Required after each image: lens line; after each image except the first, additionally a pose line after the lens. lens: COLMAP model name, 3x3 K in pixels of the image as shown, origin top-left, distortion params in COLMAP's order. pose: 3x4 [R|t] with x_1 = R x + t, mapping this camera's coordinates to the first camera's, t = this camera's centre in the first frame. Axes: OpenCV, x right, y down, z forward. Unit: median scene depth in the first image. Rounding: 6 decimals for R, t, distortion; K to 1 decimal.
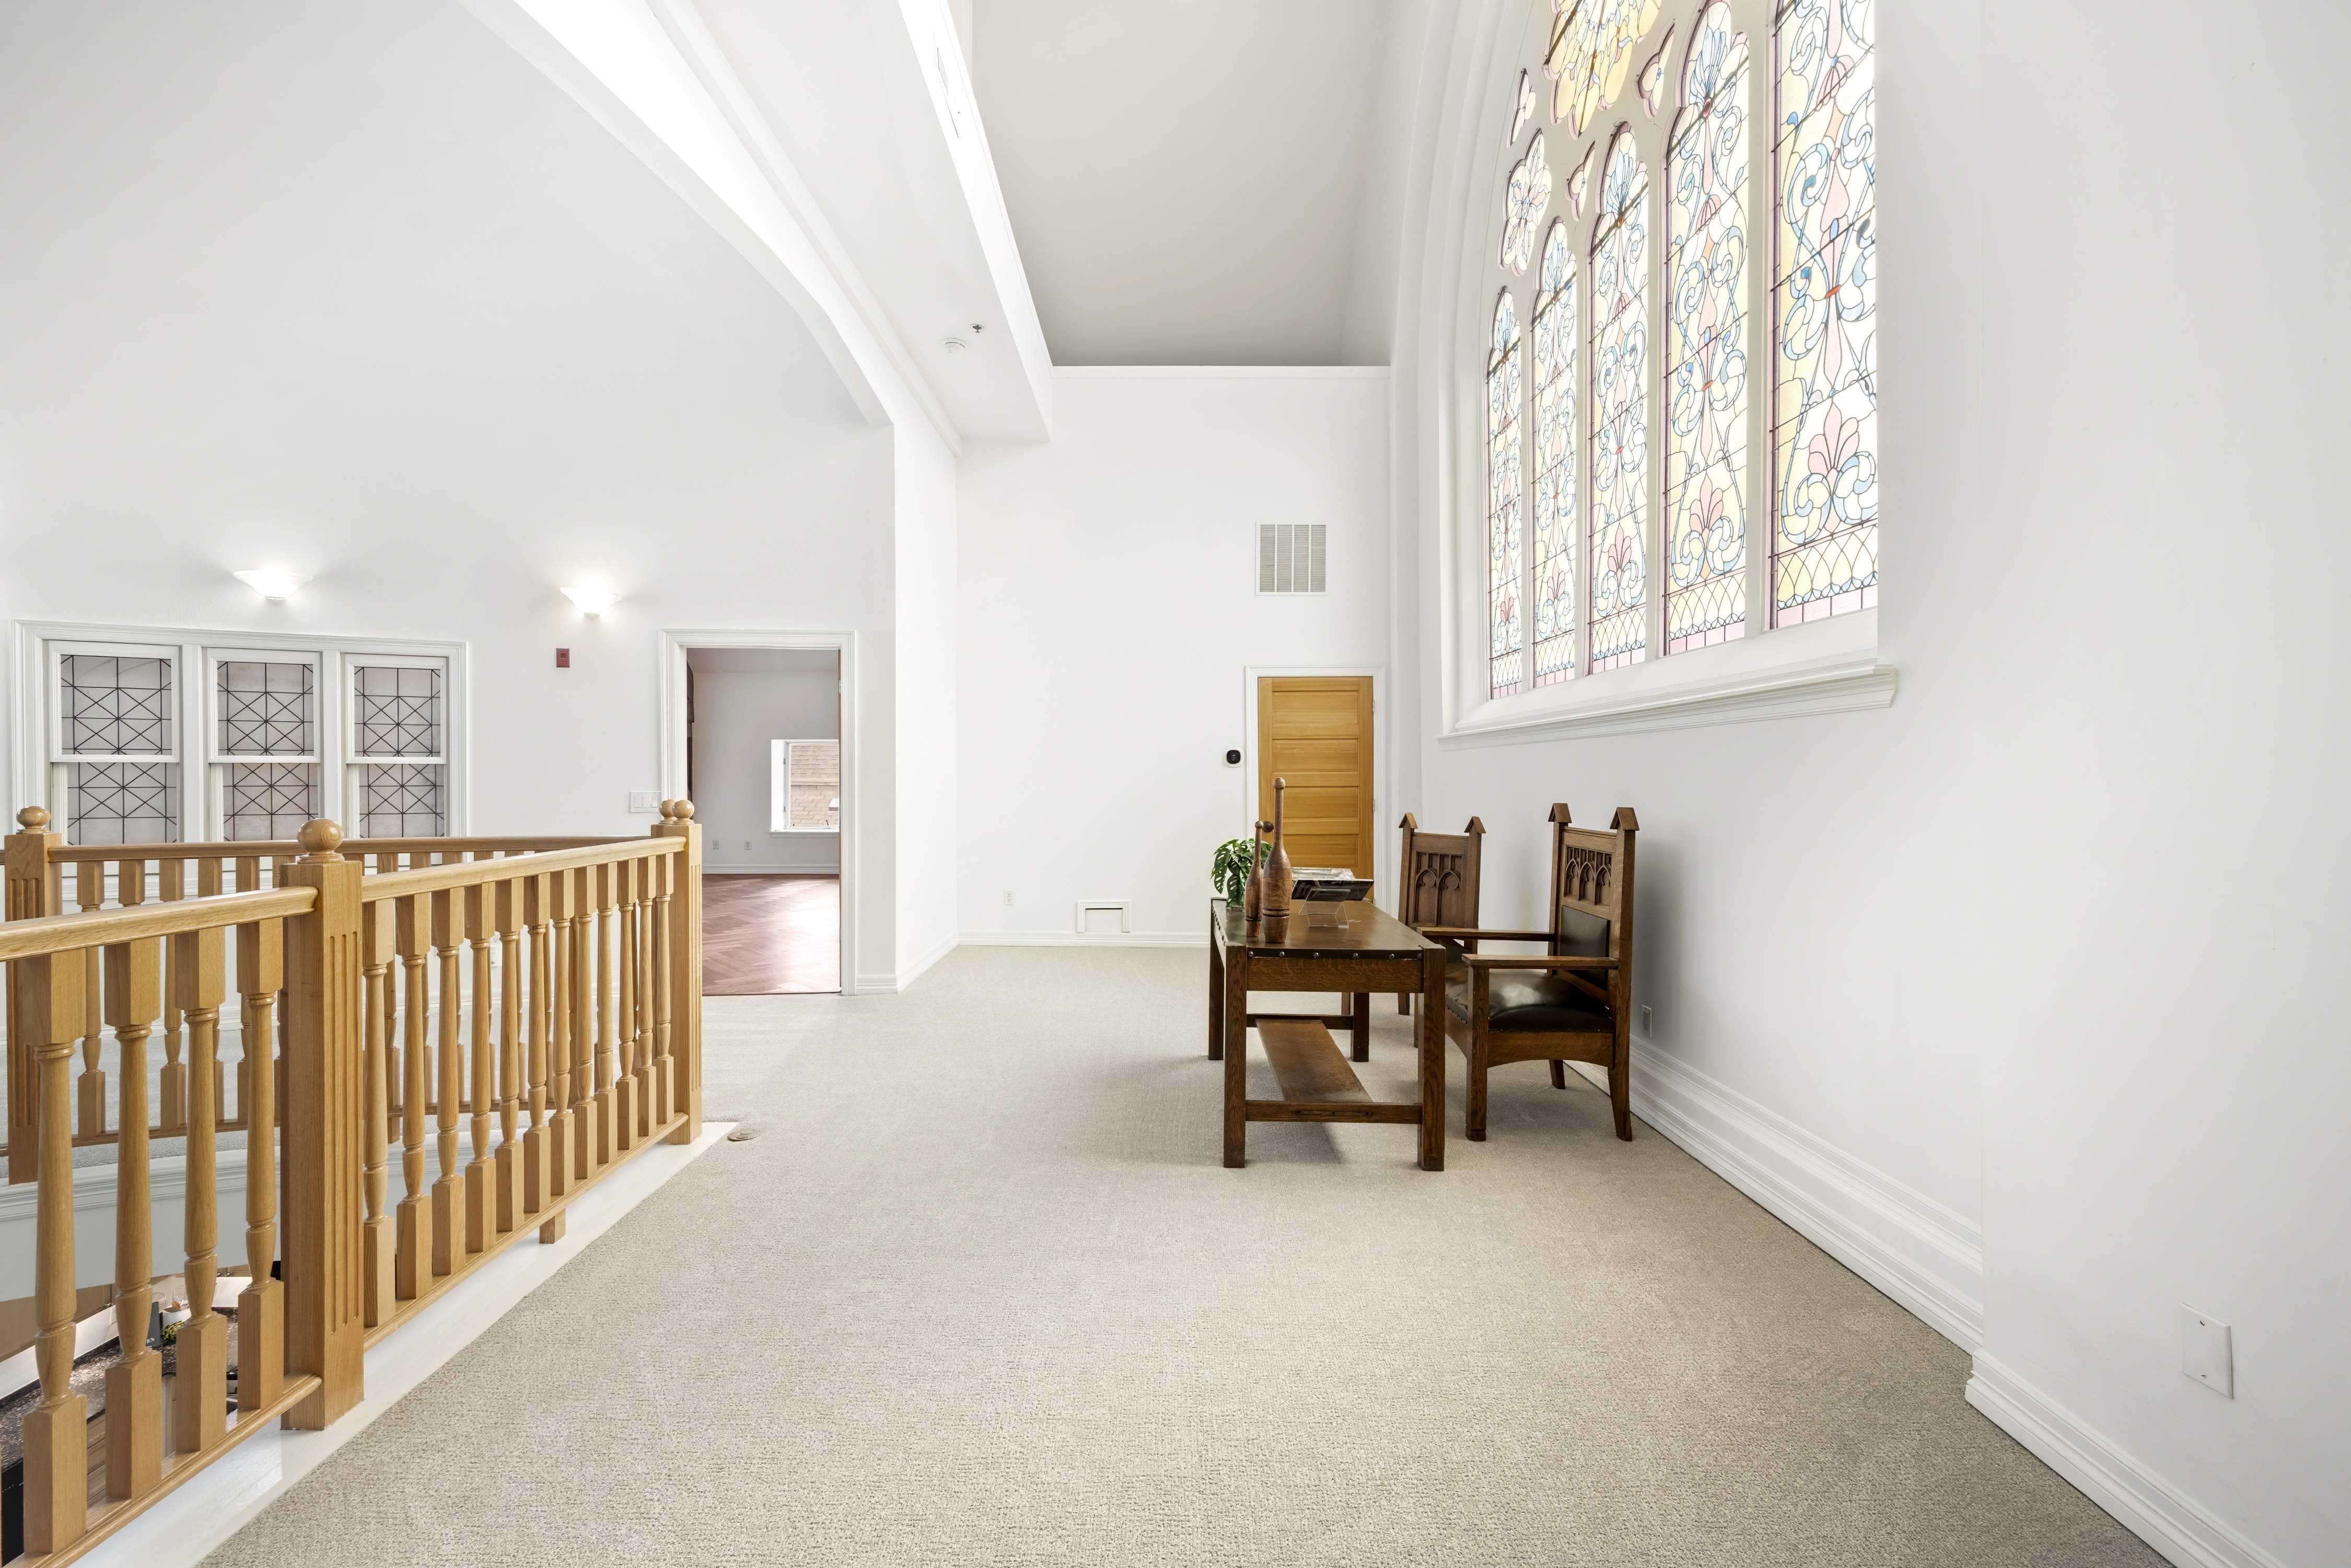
lens RADIAL K [[932.6, 0, 1162.0], [0, 932.6, 781.2], [0, 0, 1]] dist [-0.000706, 0.000347]
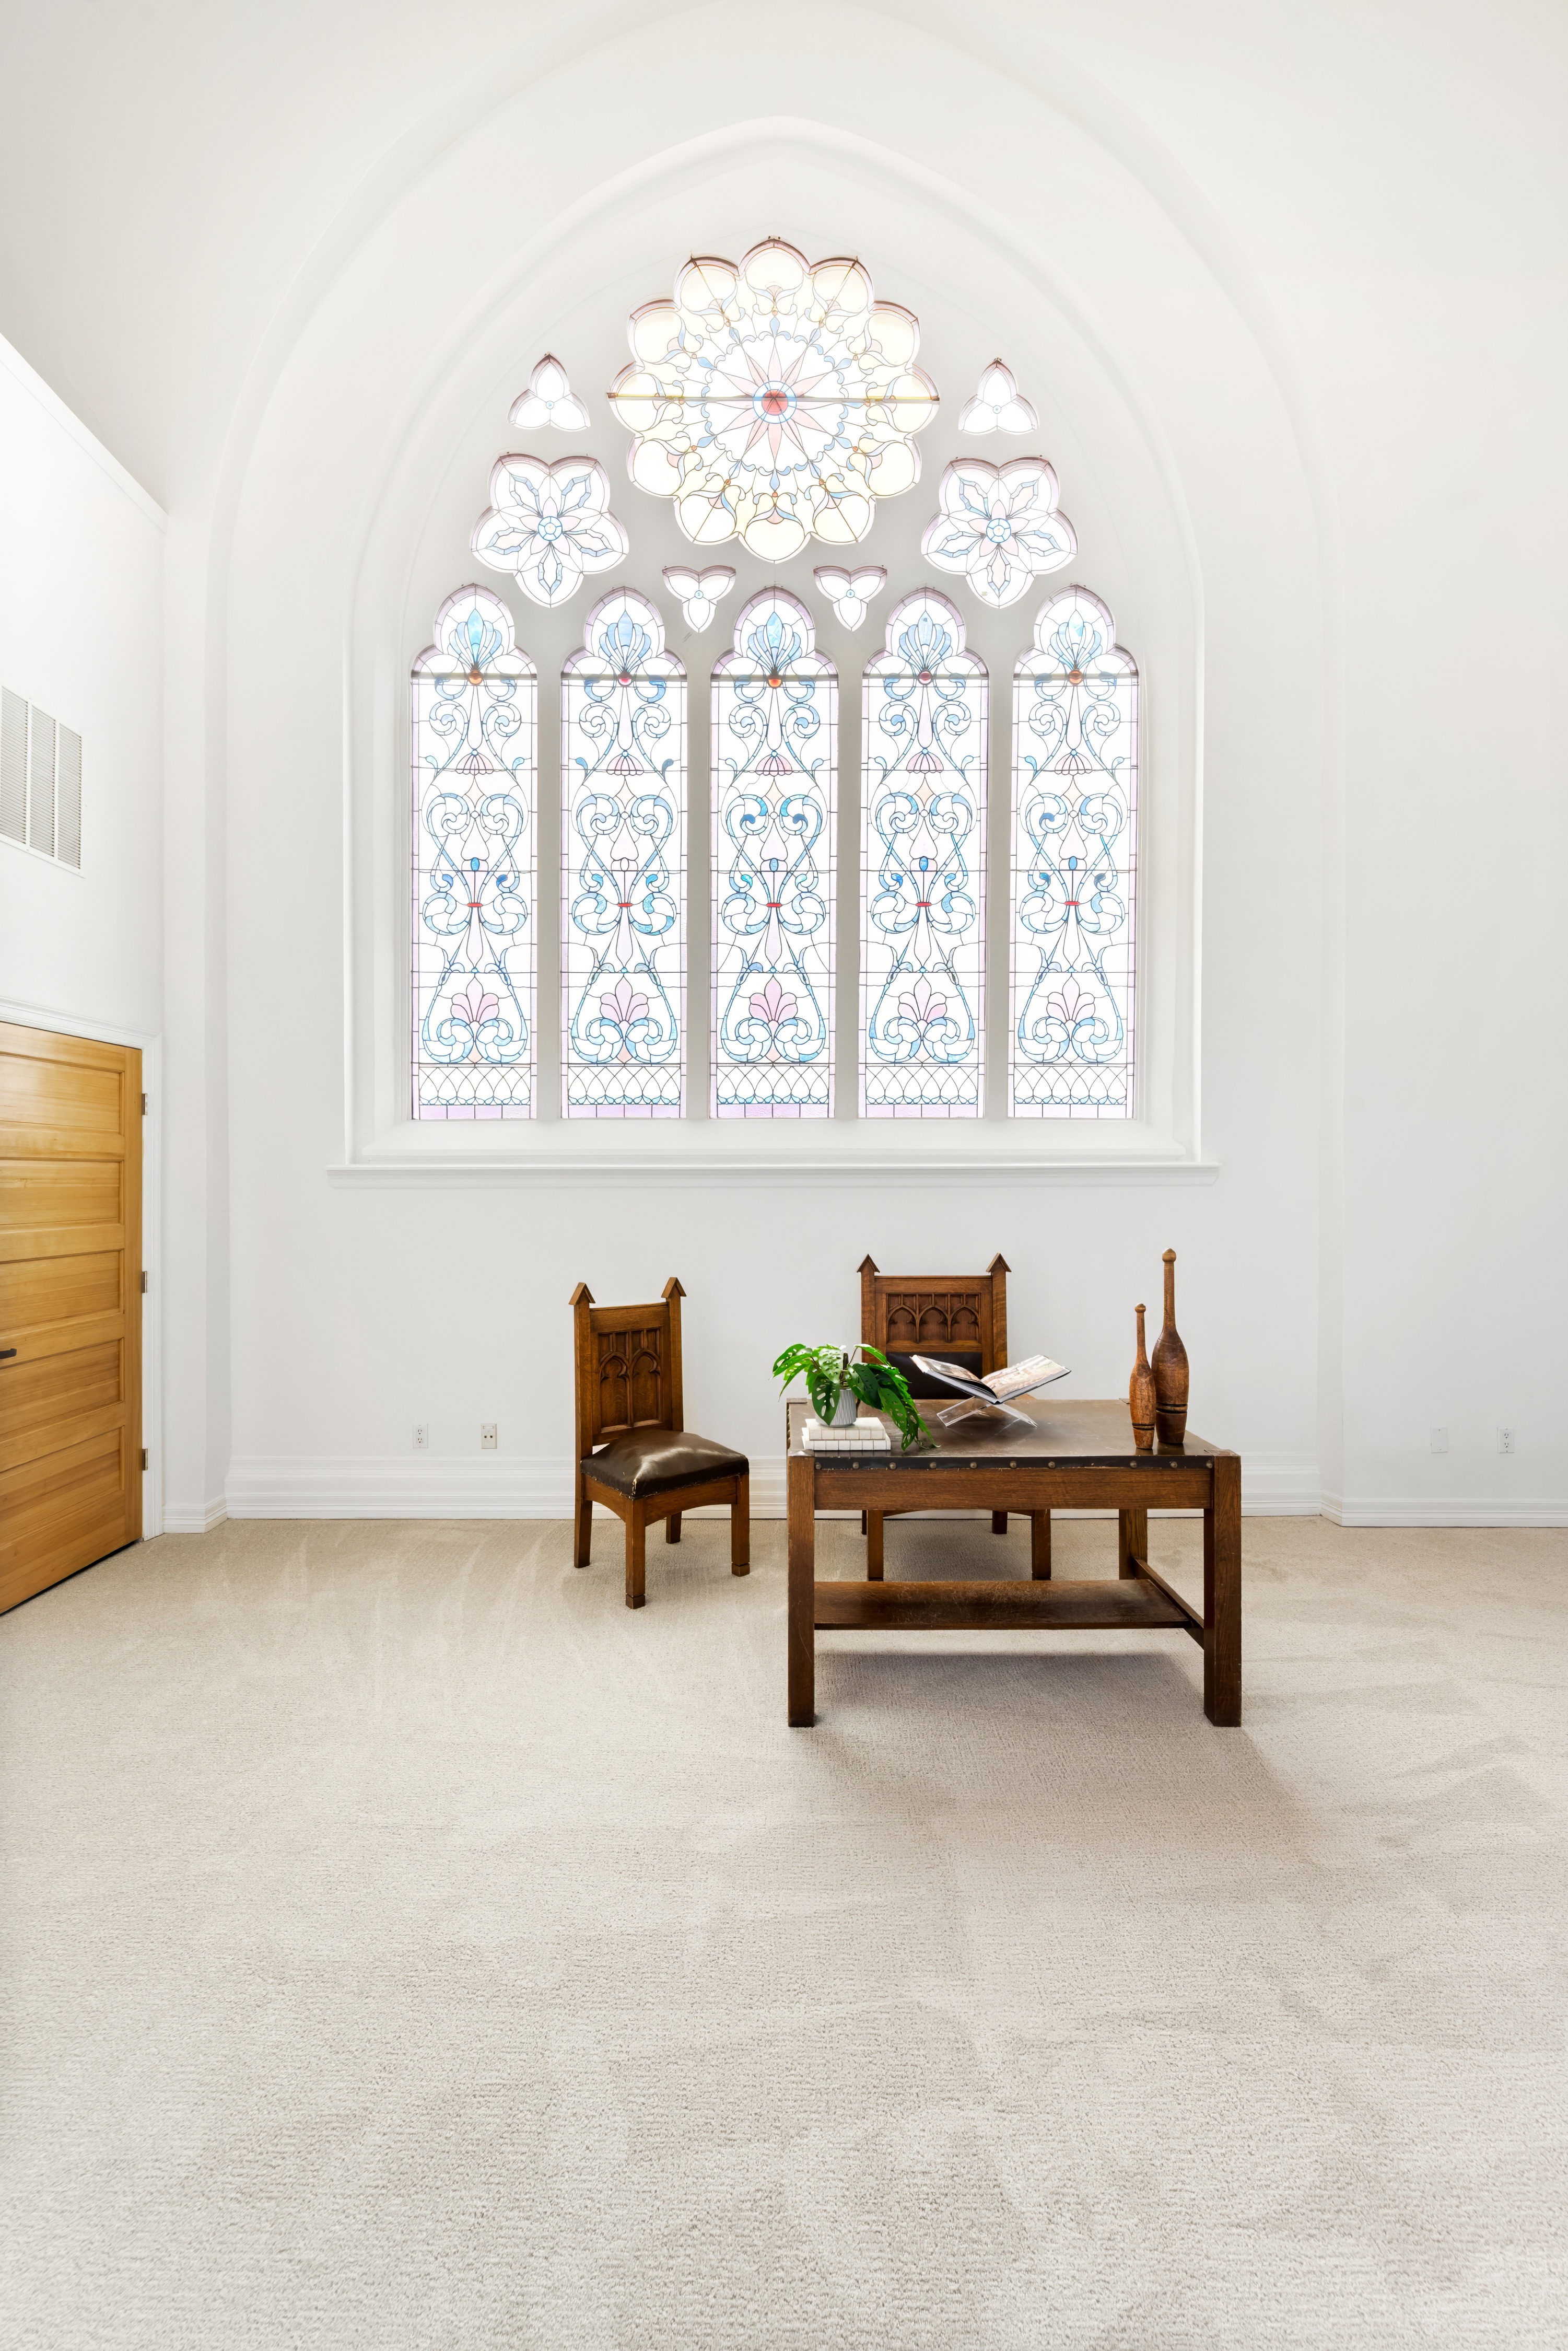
lens RADIAL K [[932.4, 0, 781.4], [0, 932.4, 1188.0], [0, 0, 1]] dist [-0.000706, 0.000347]
pose [[-0.000679, -0.010847, 0.999941, -0.687293], [0.005608, 0.999925, 0.010851, -0.069271], [-0.999984, 0.005615, -0.000618, 1.263538]]
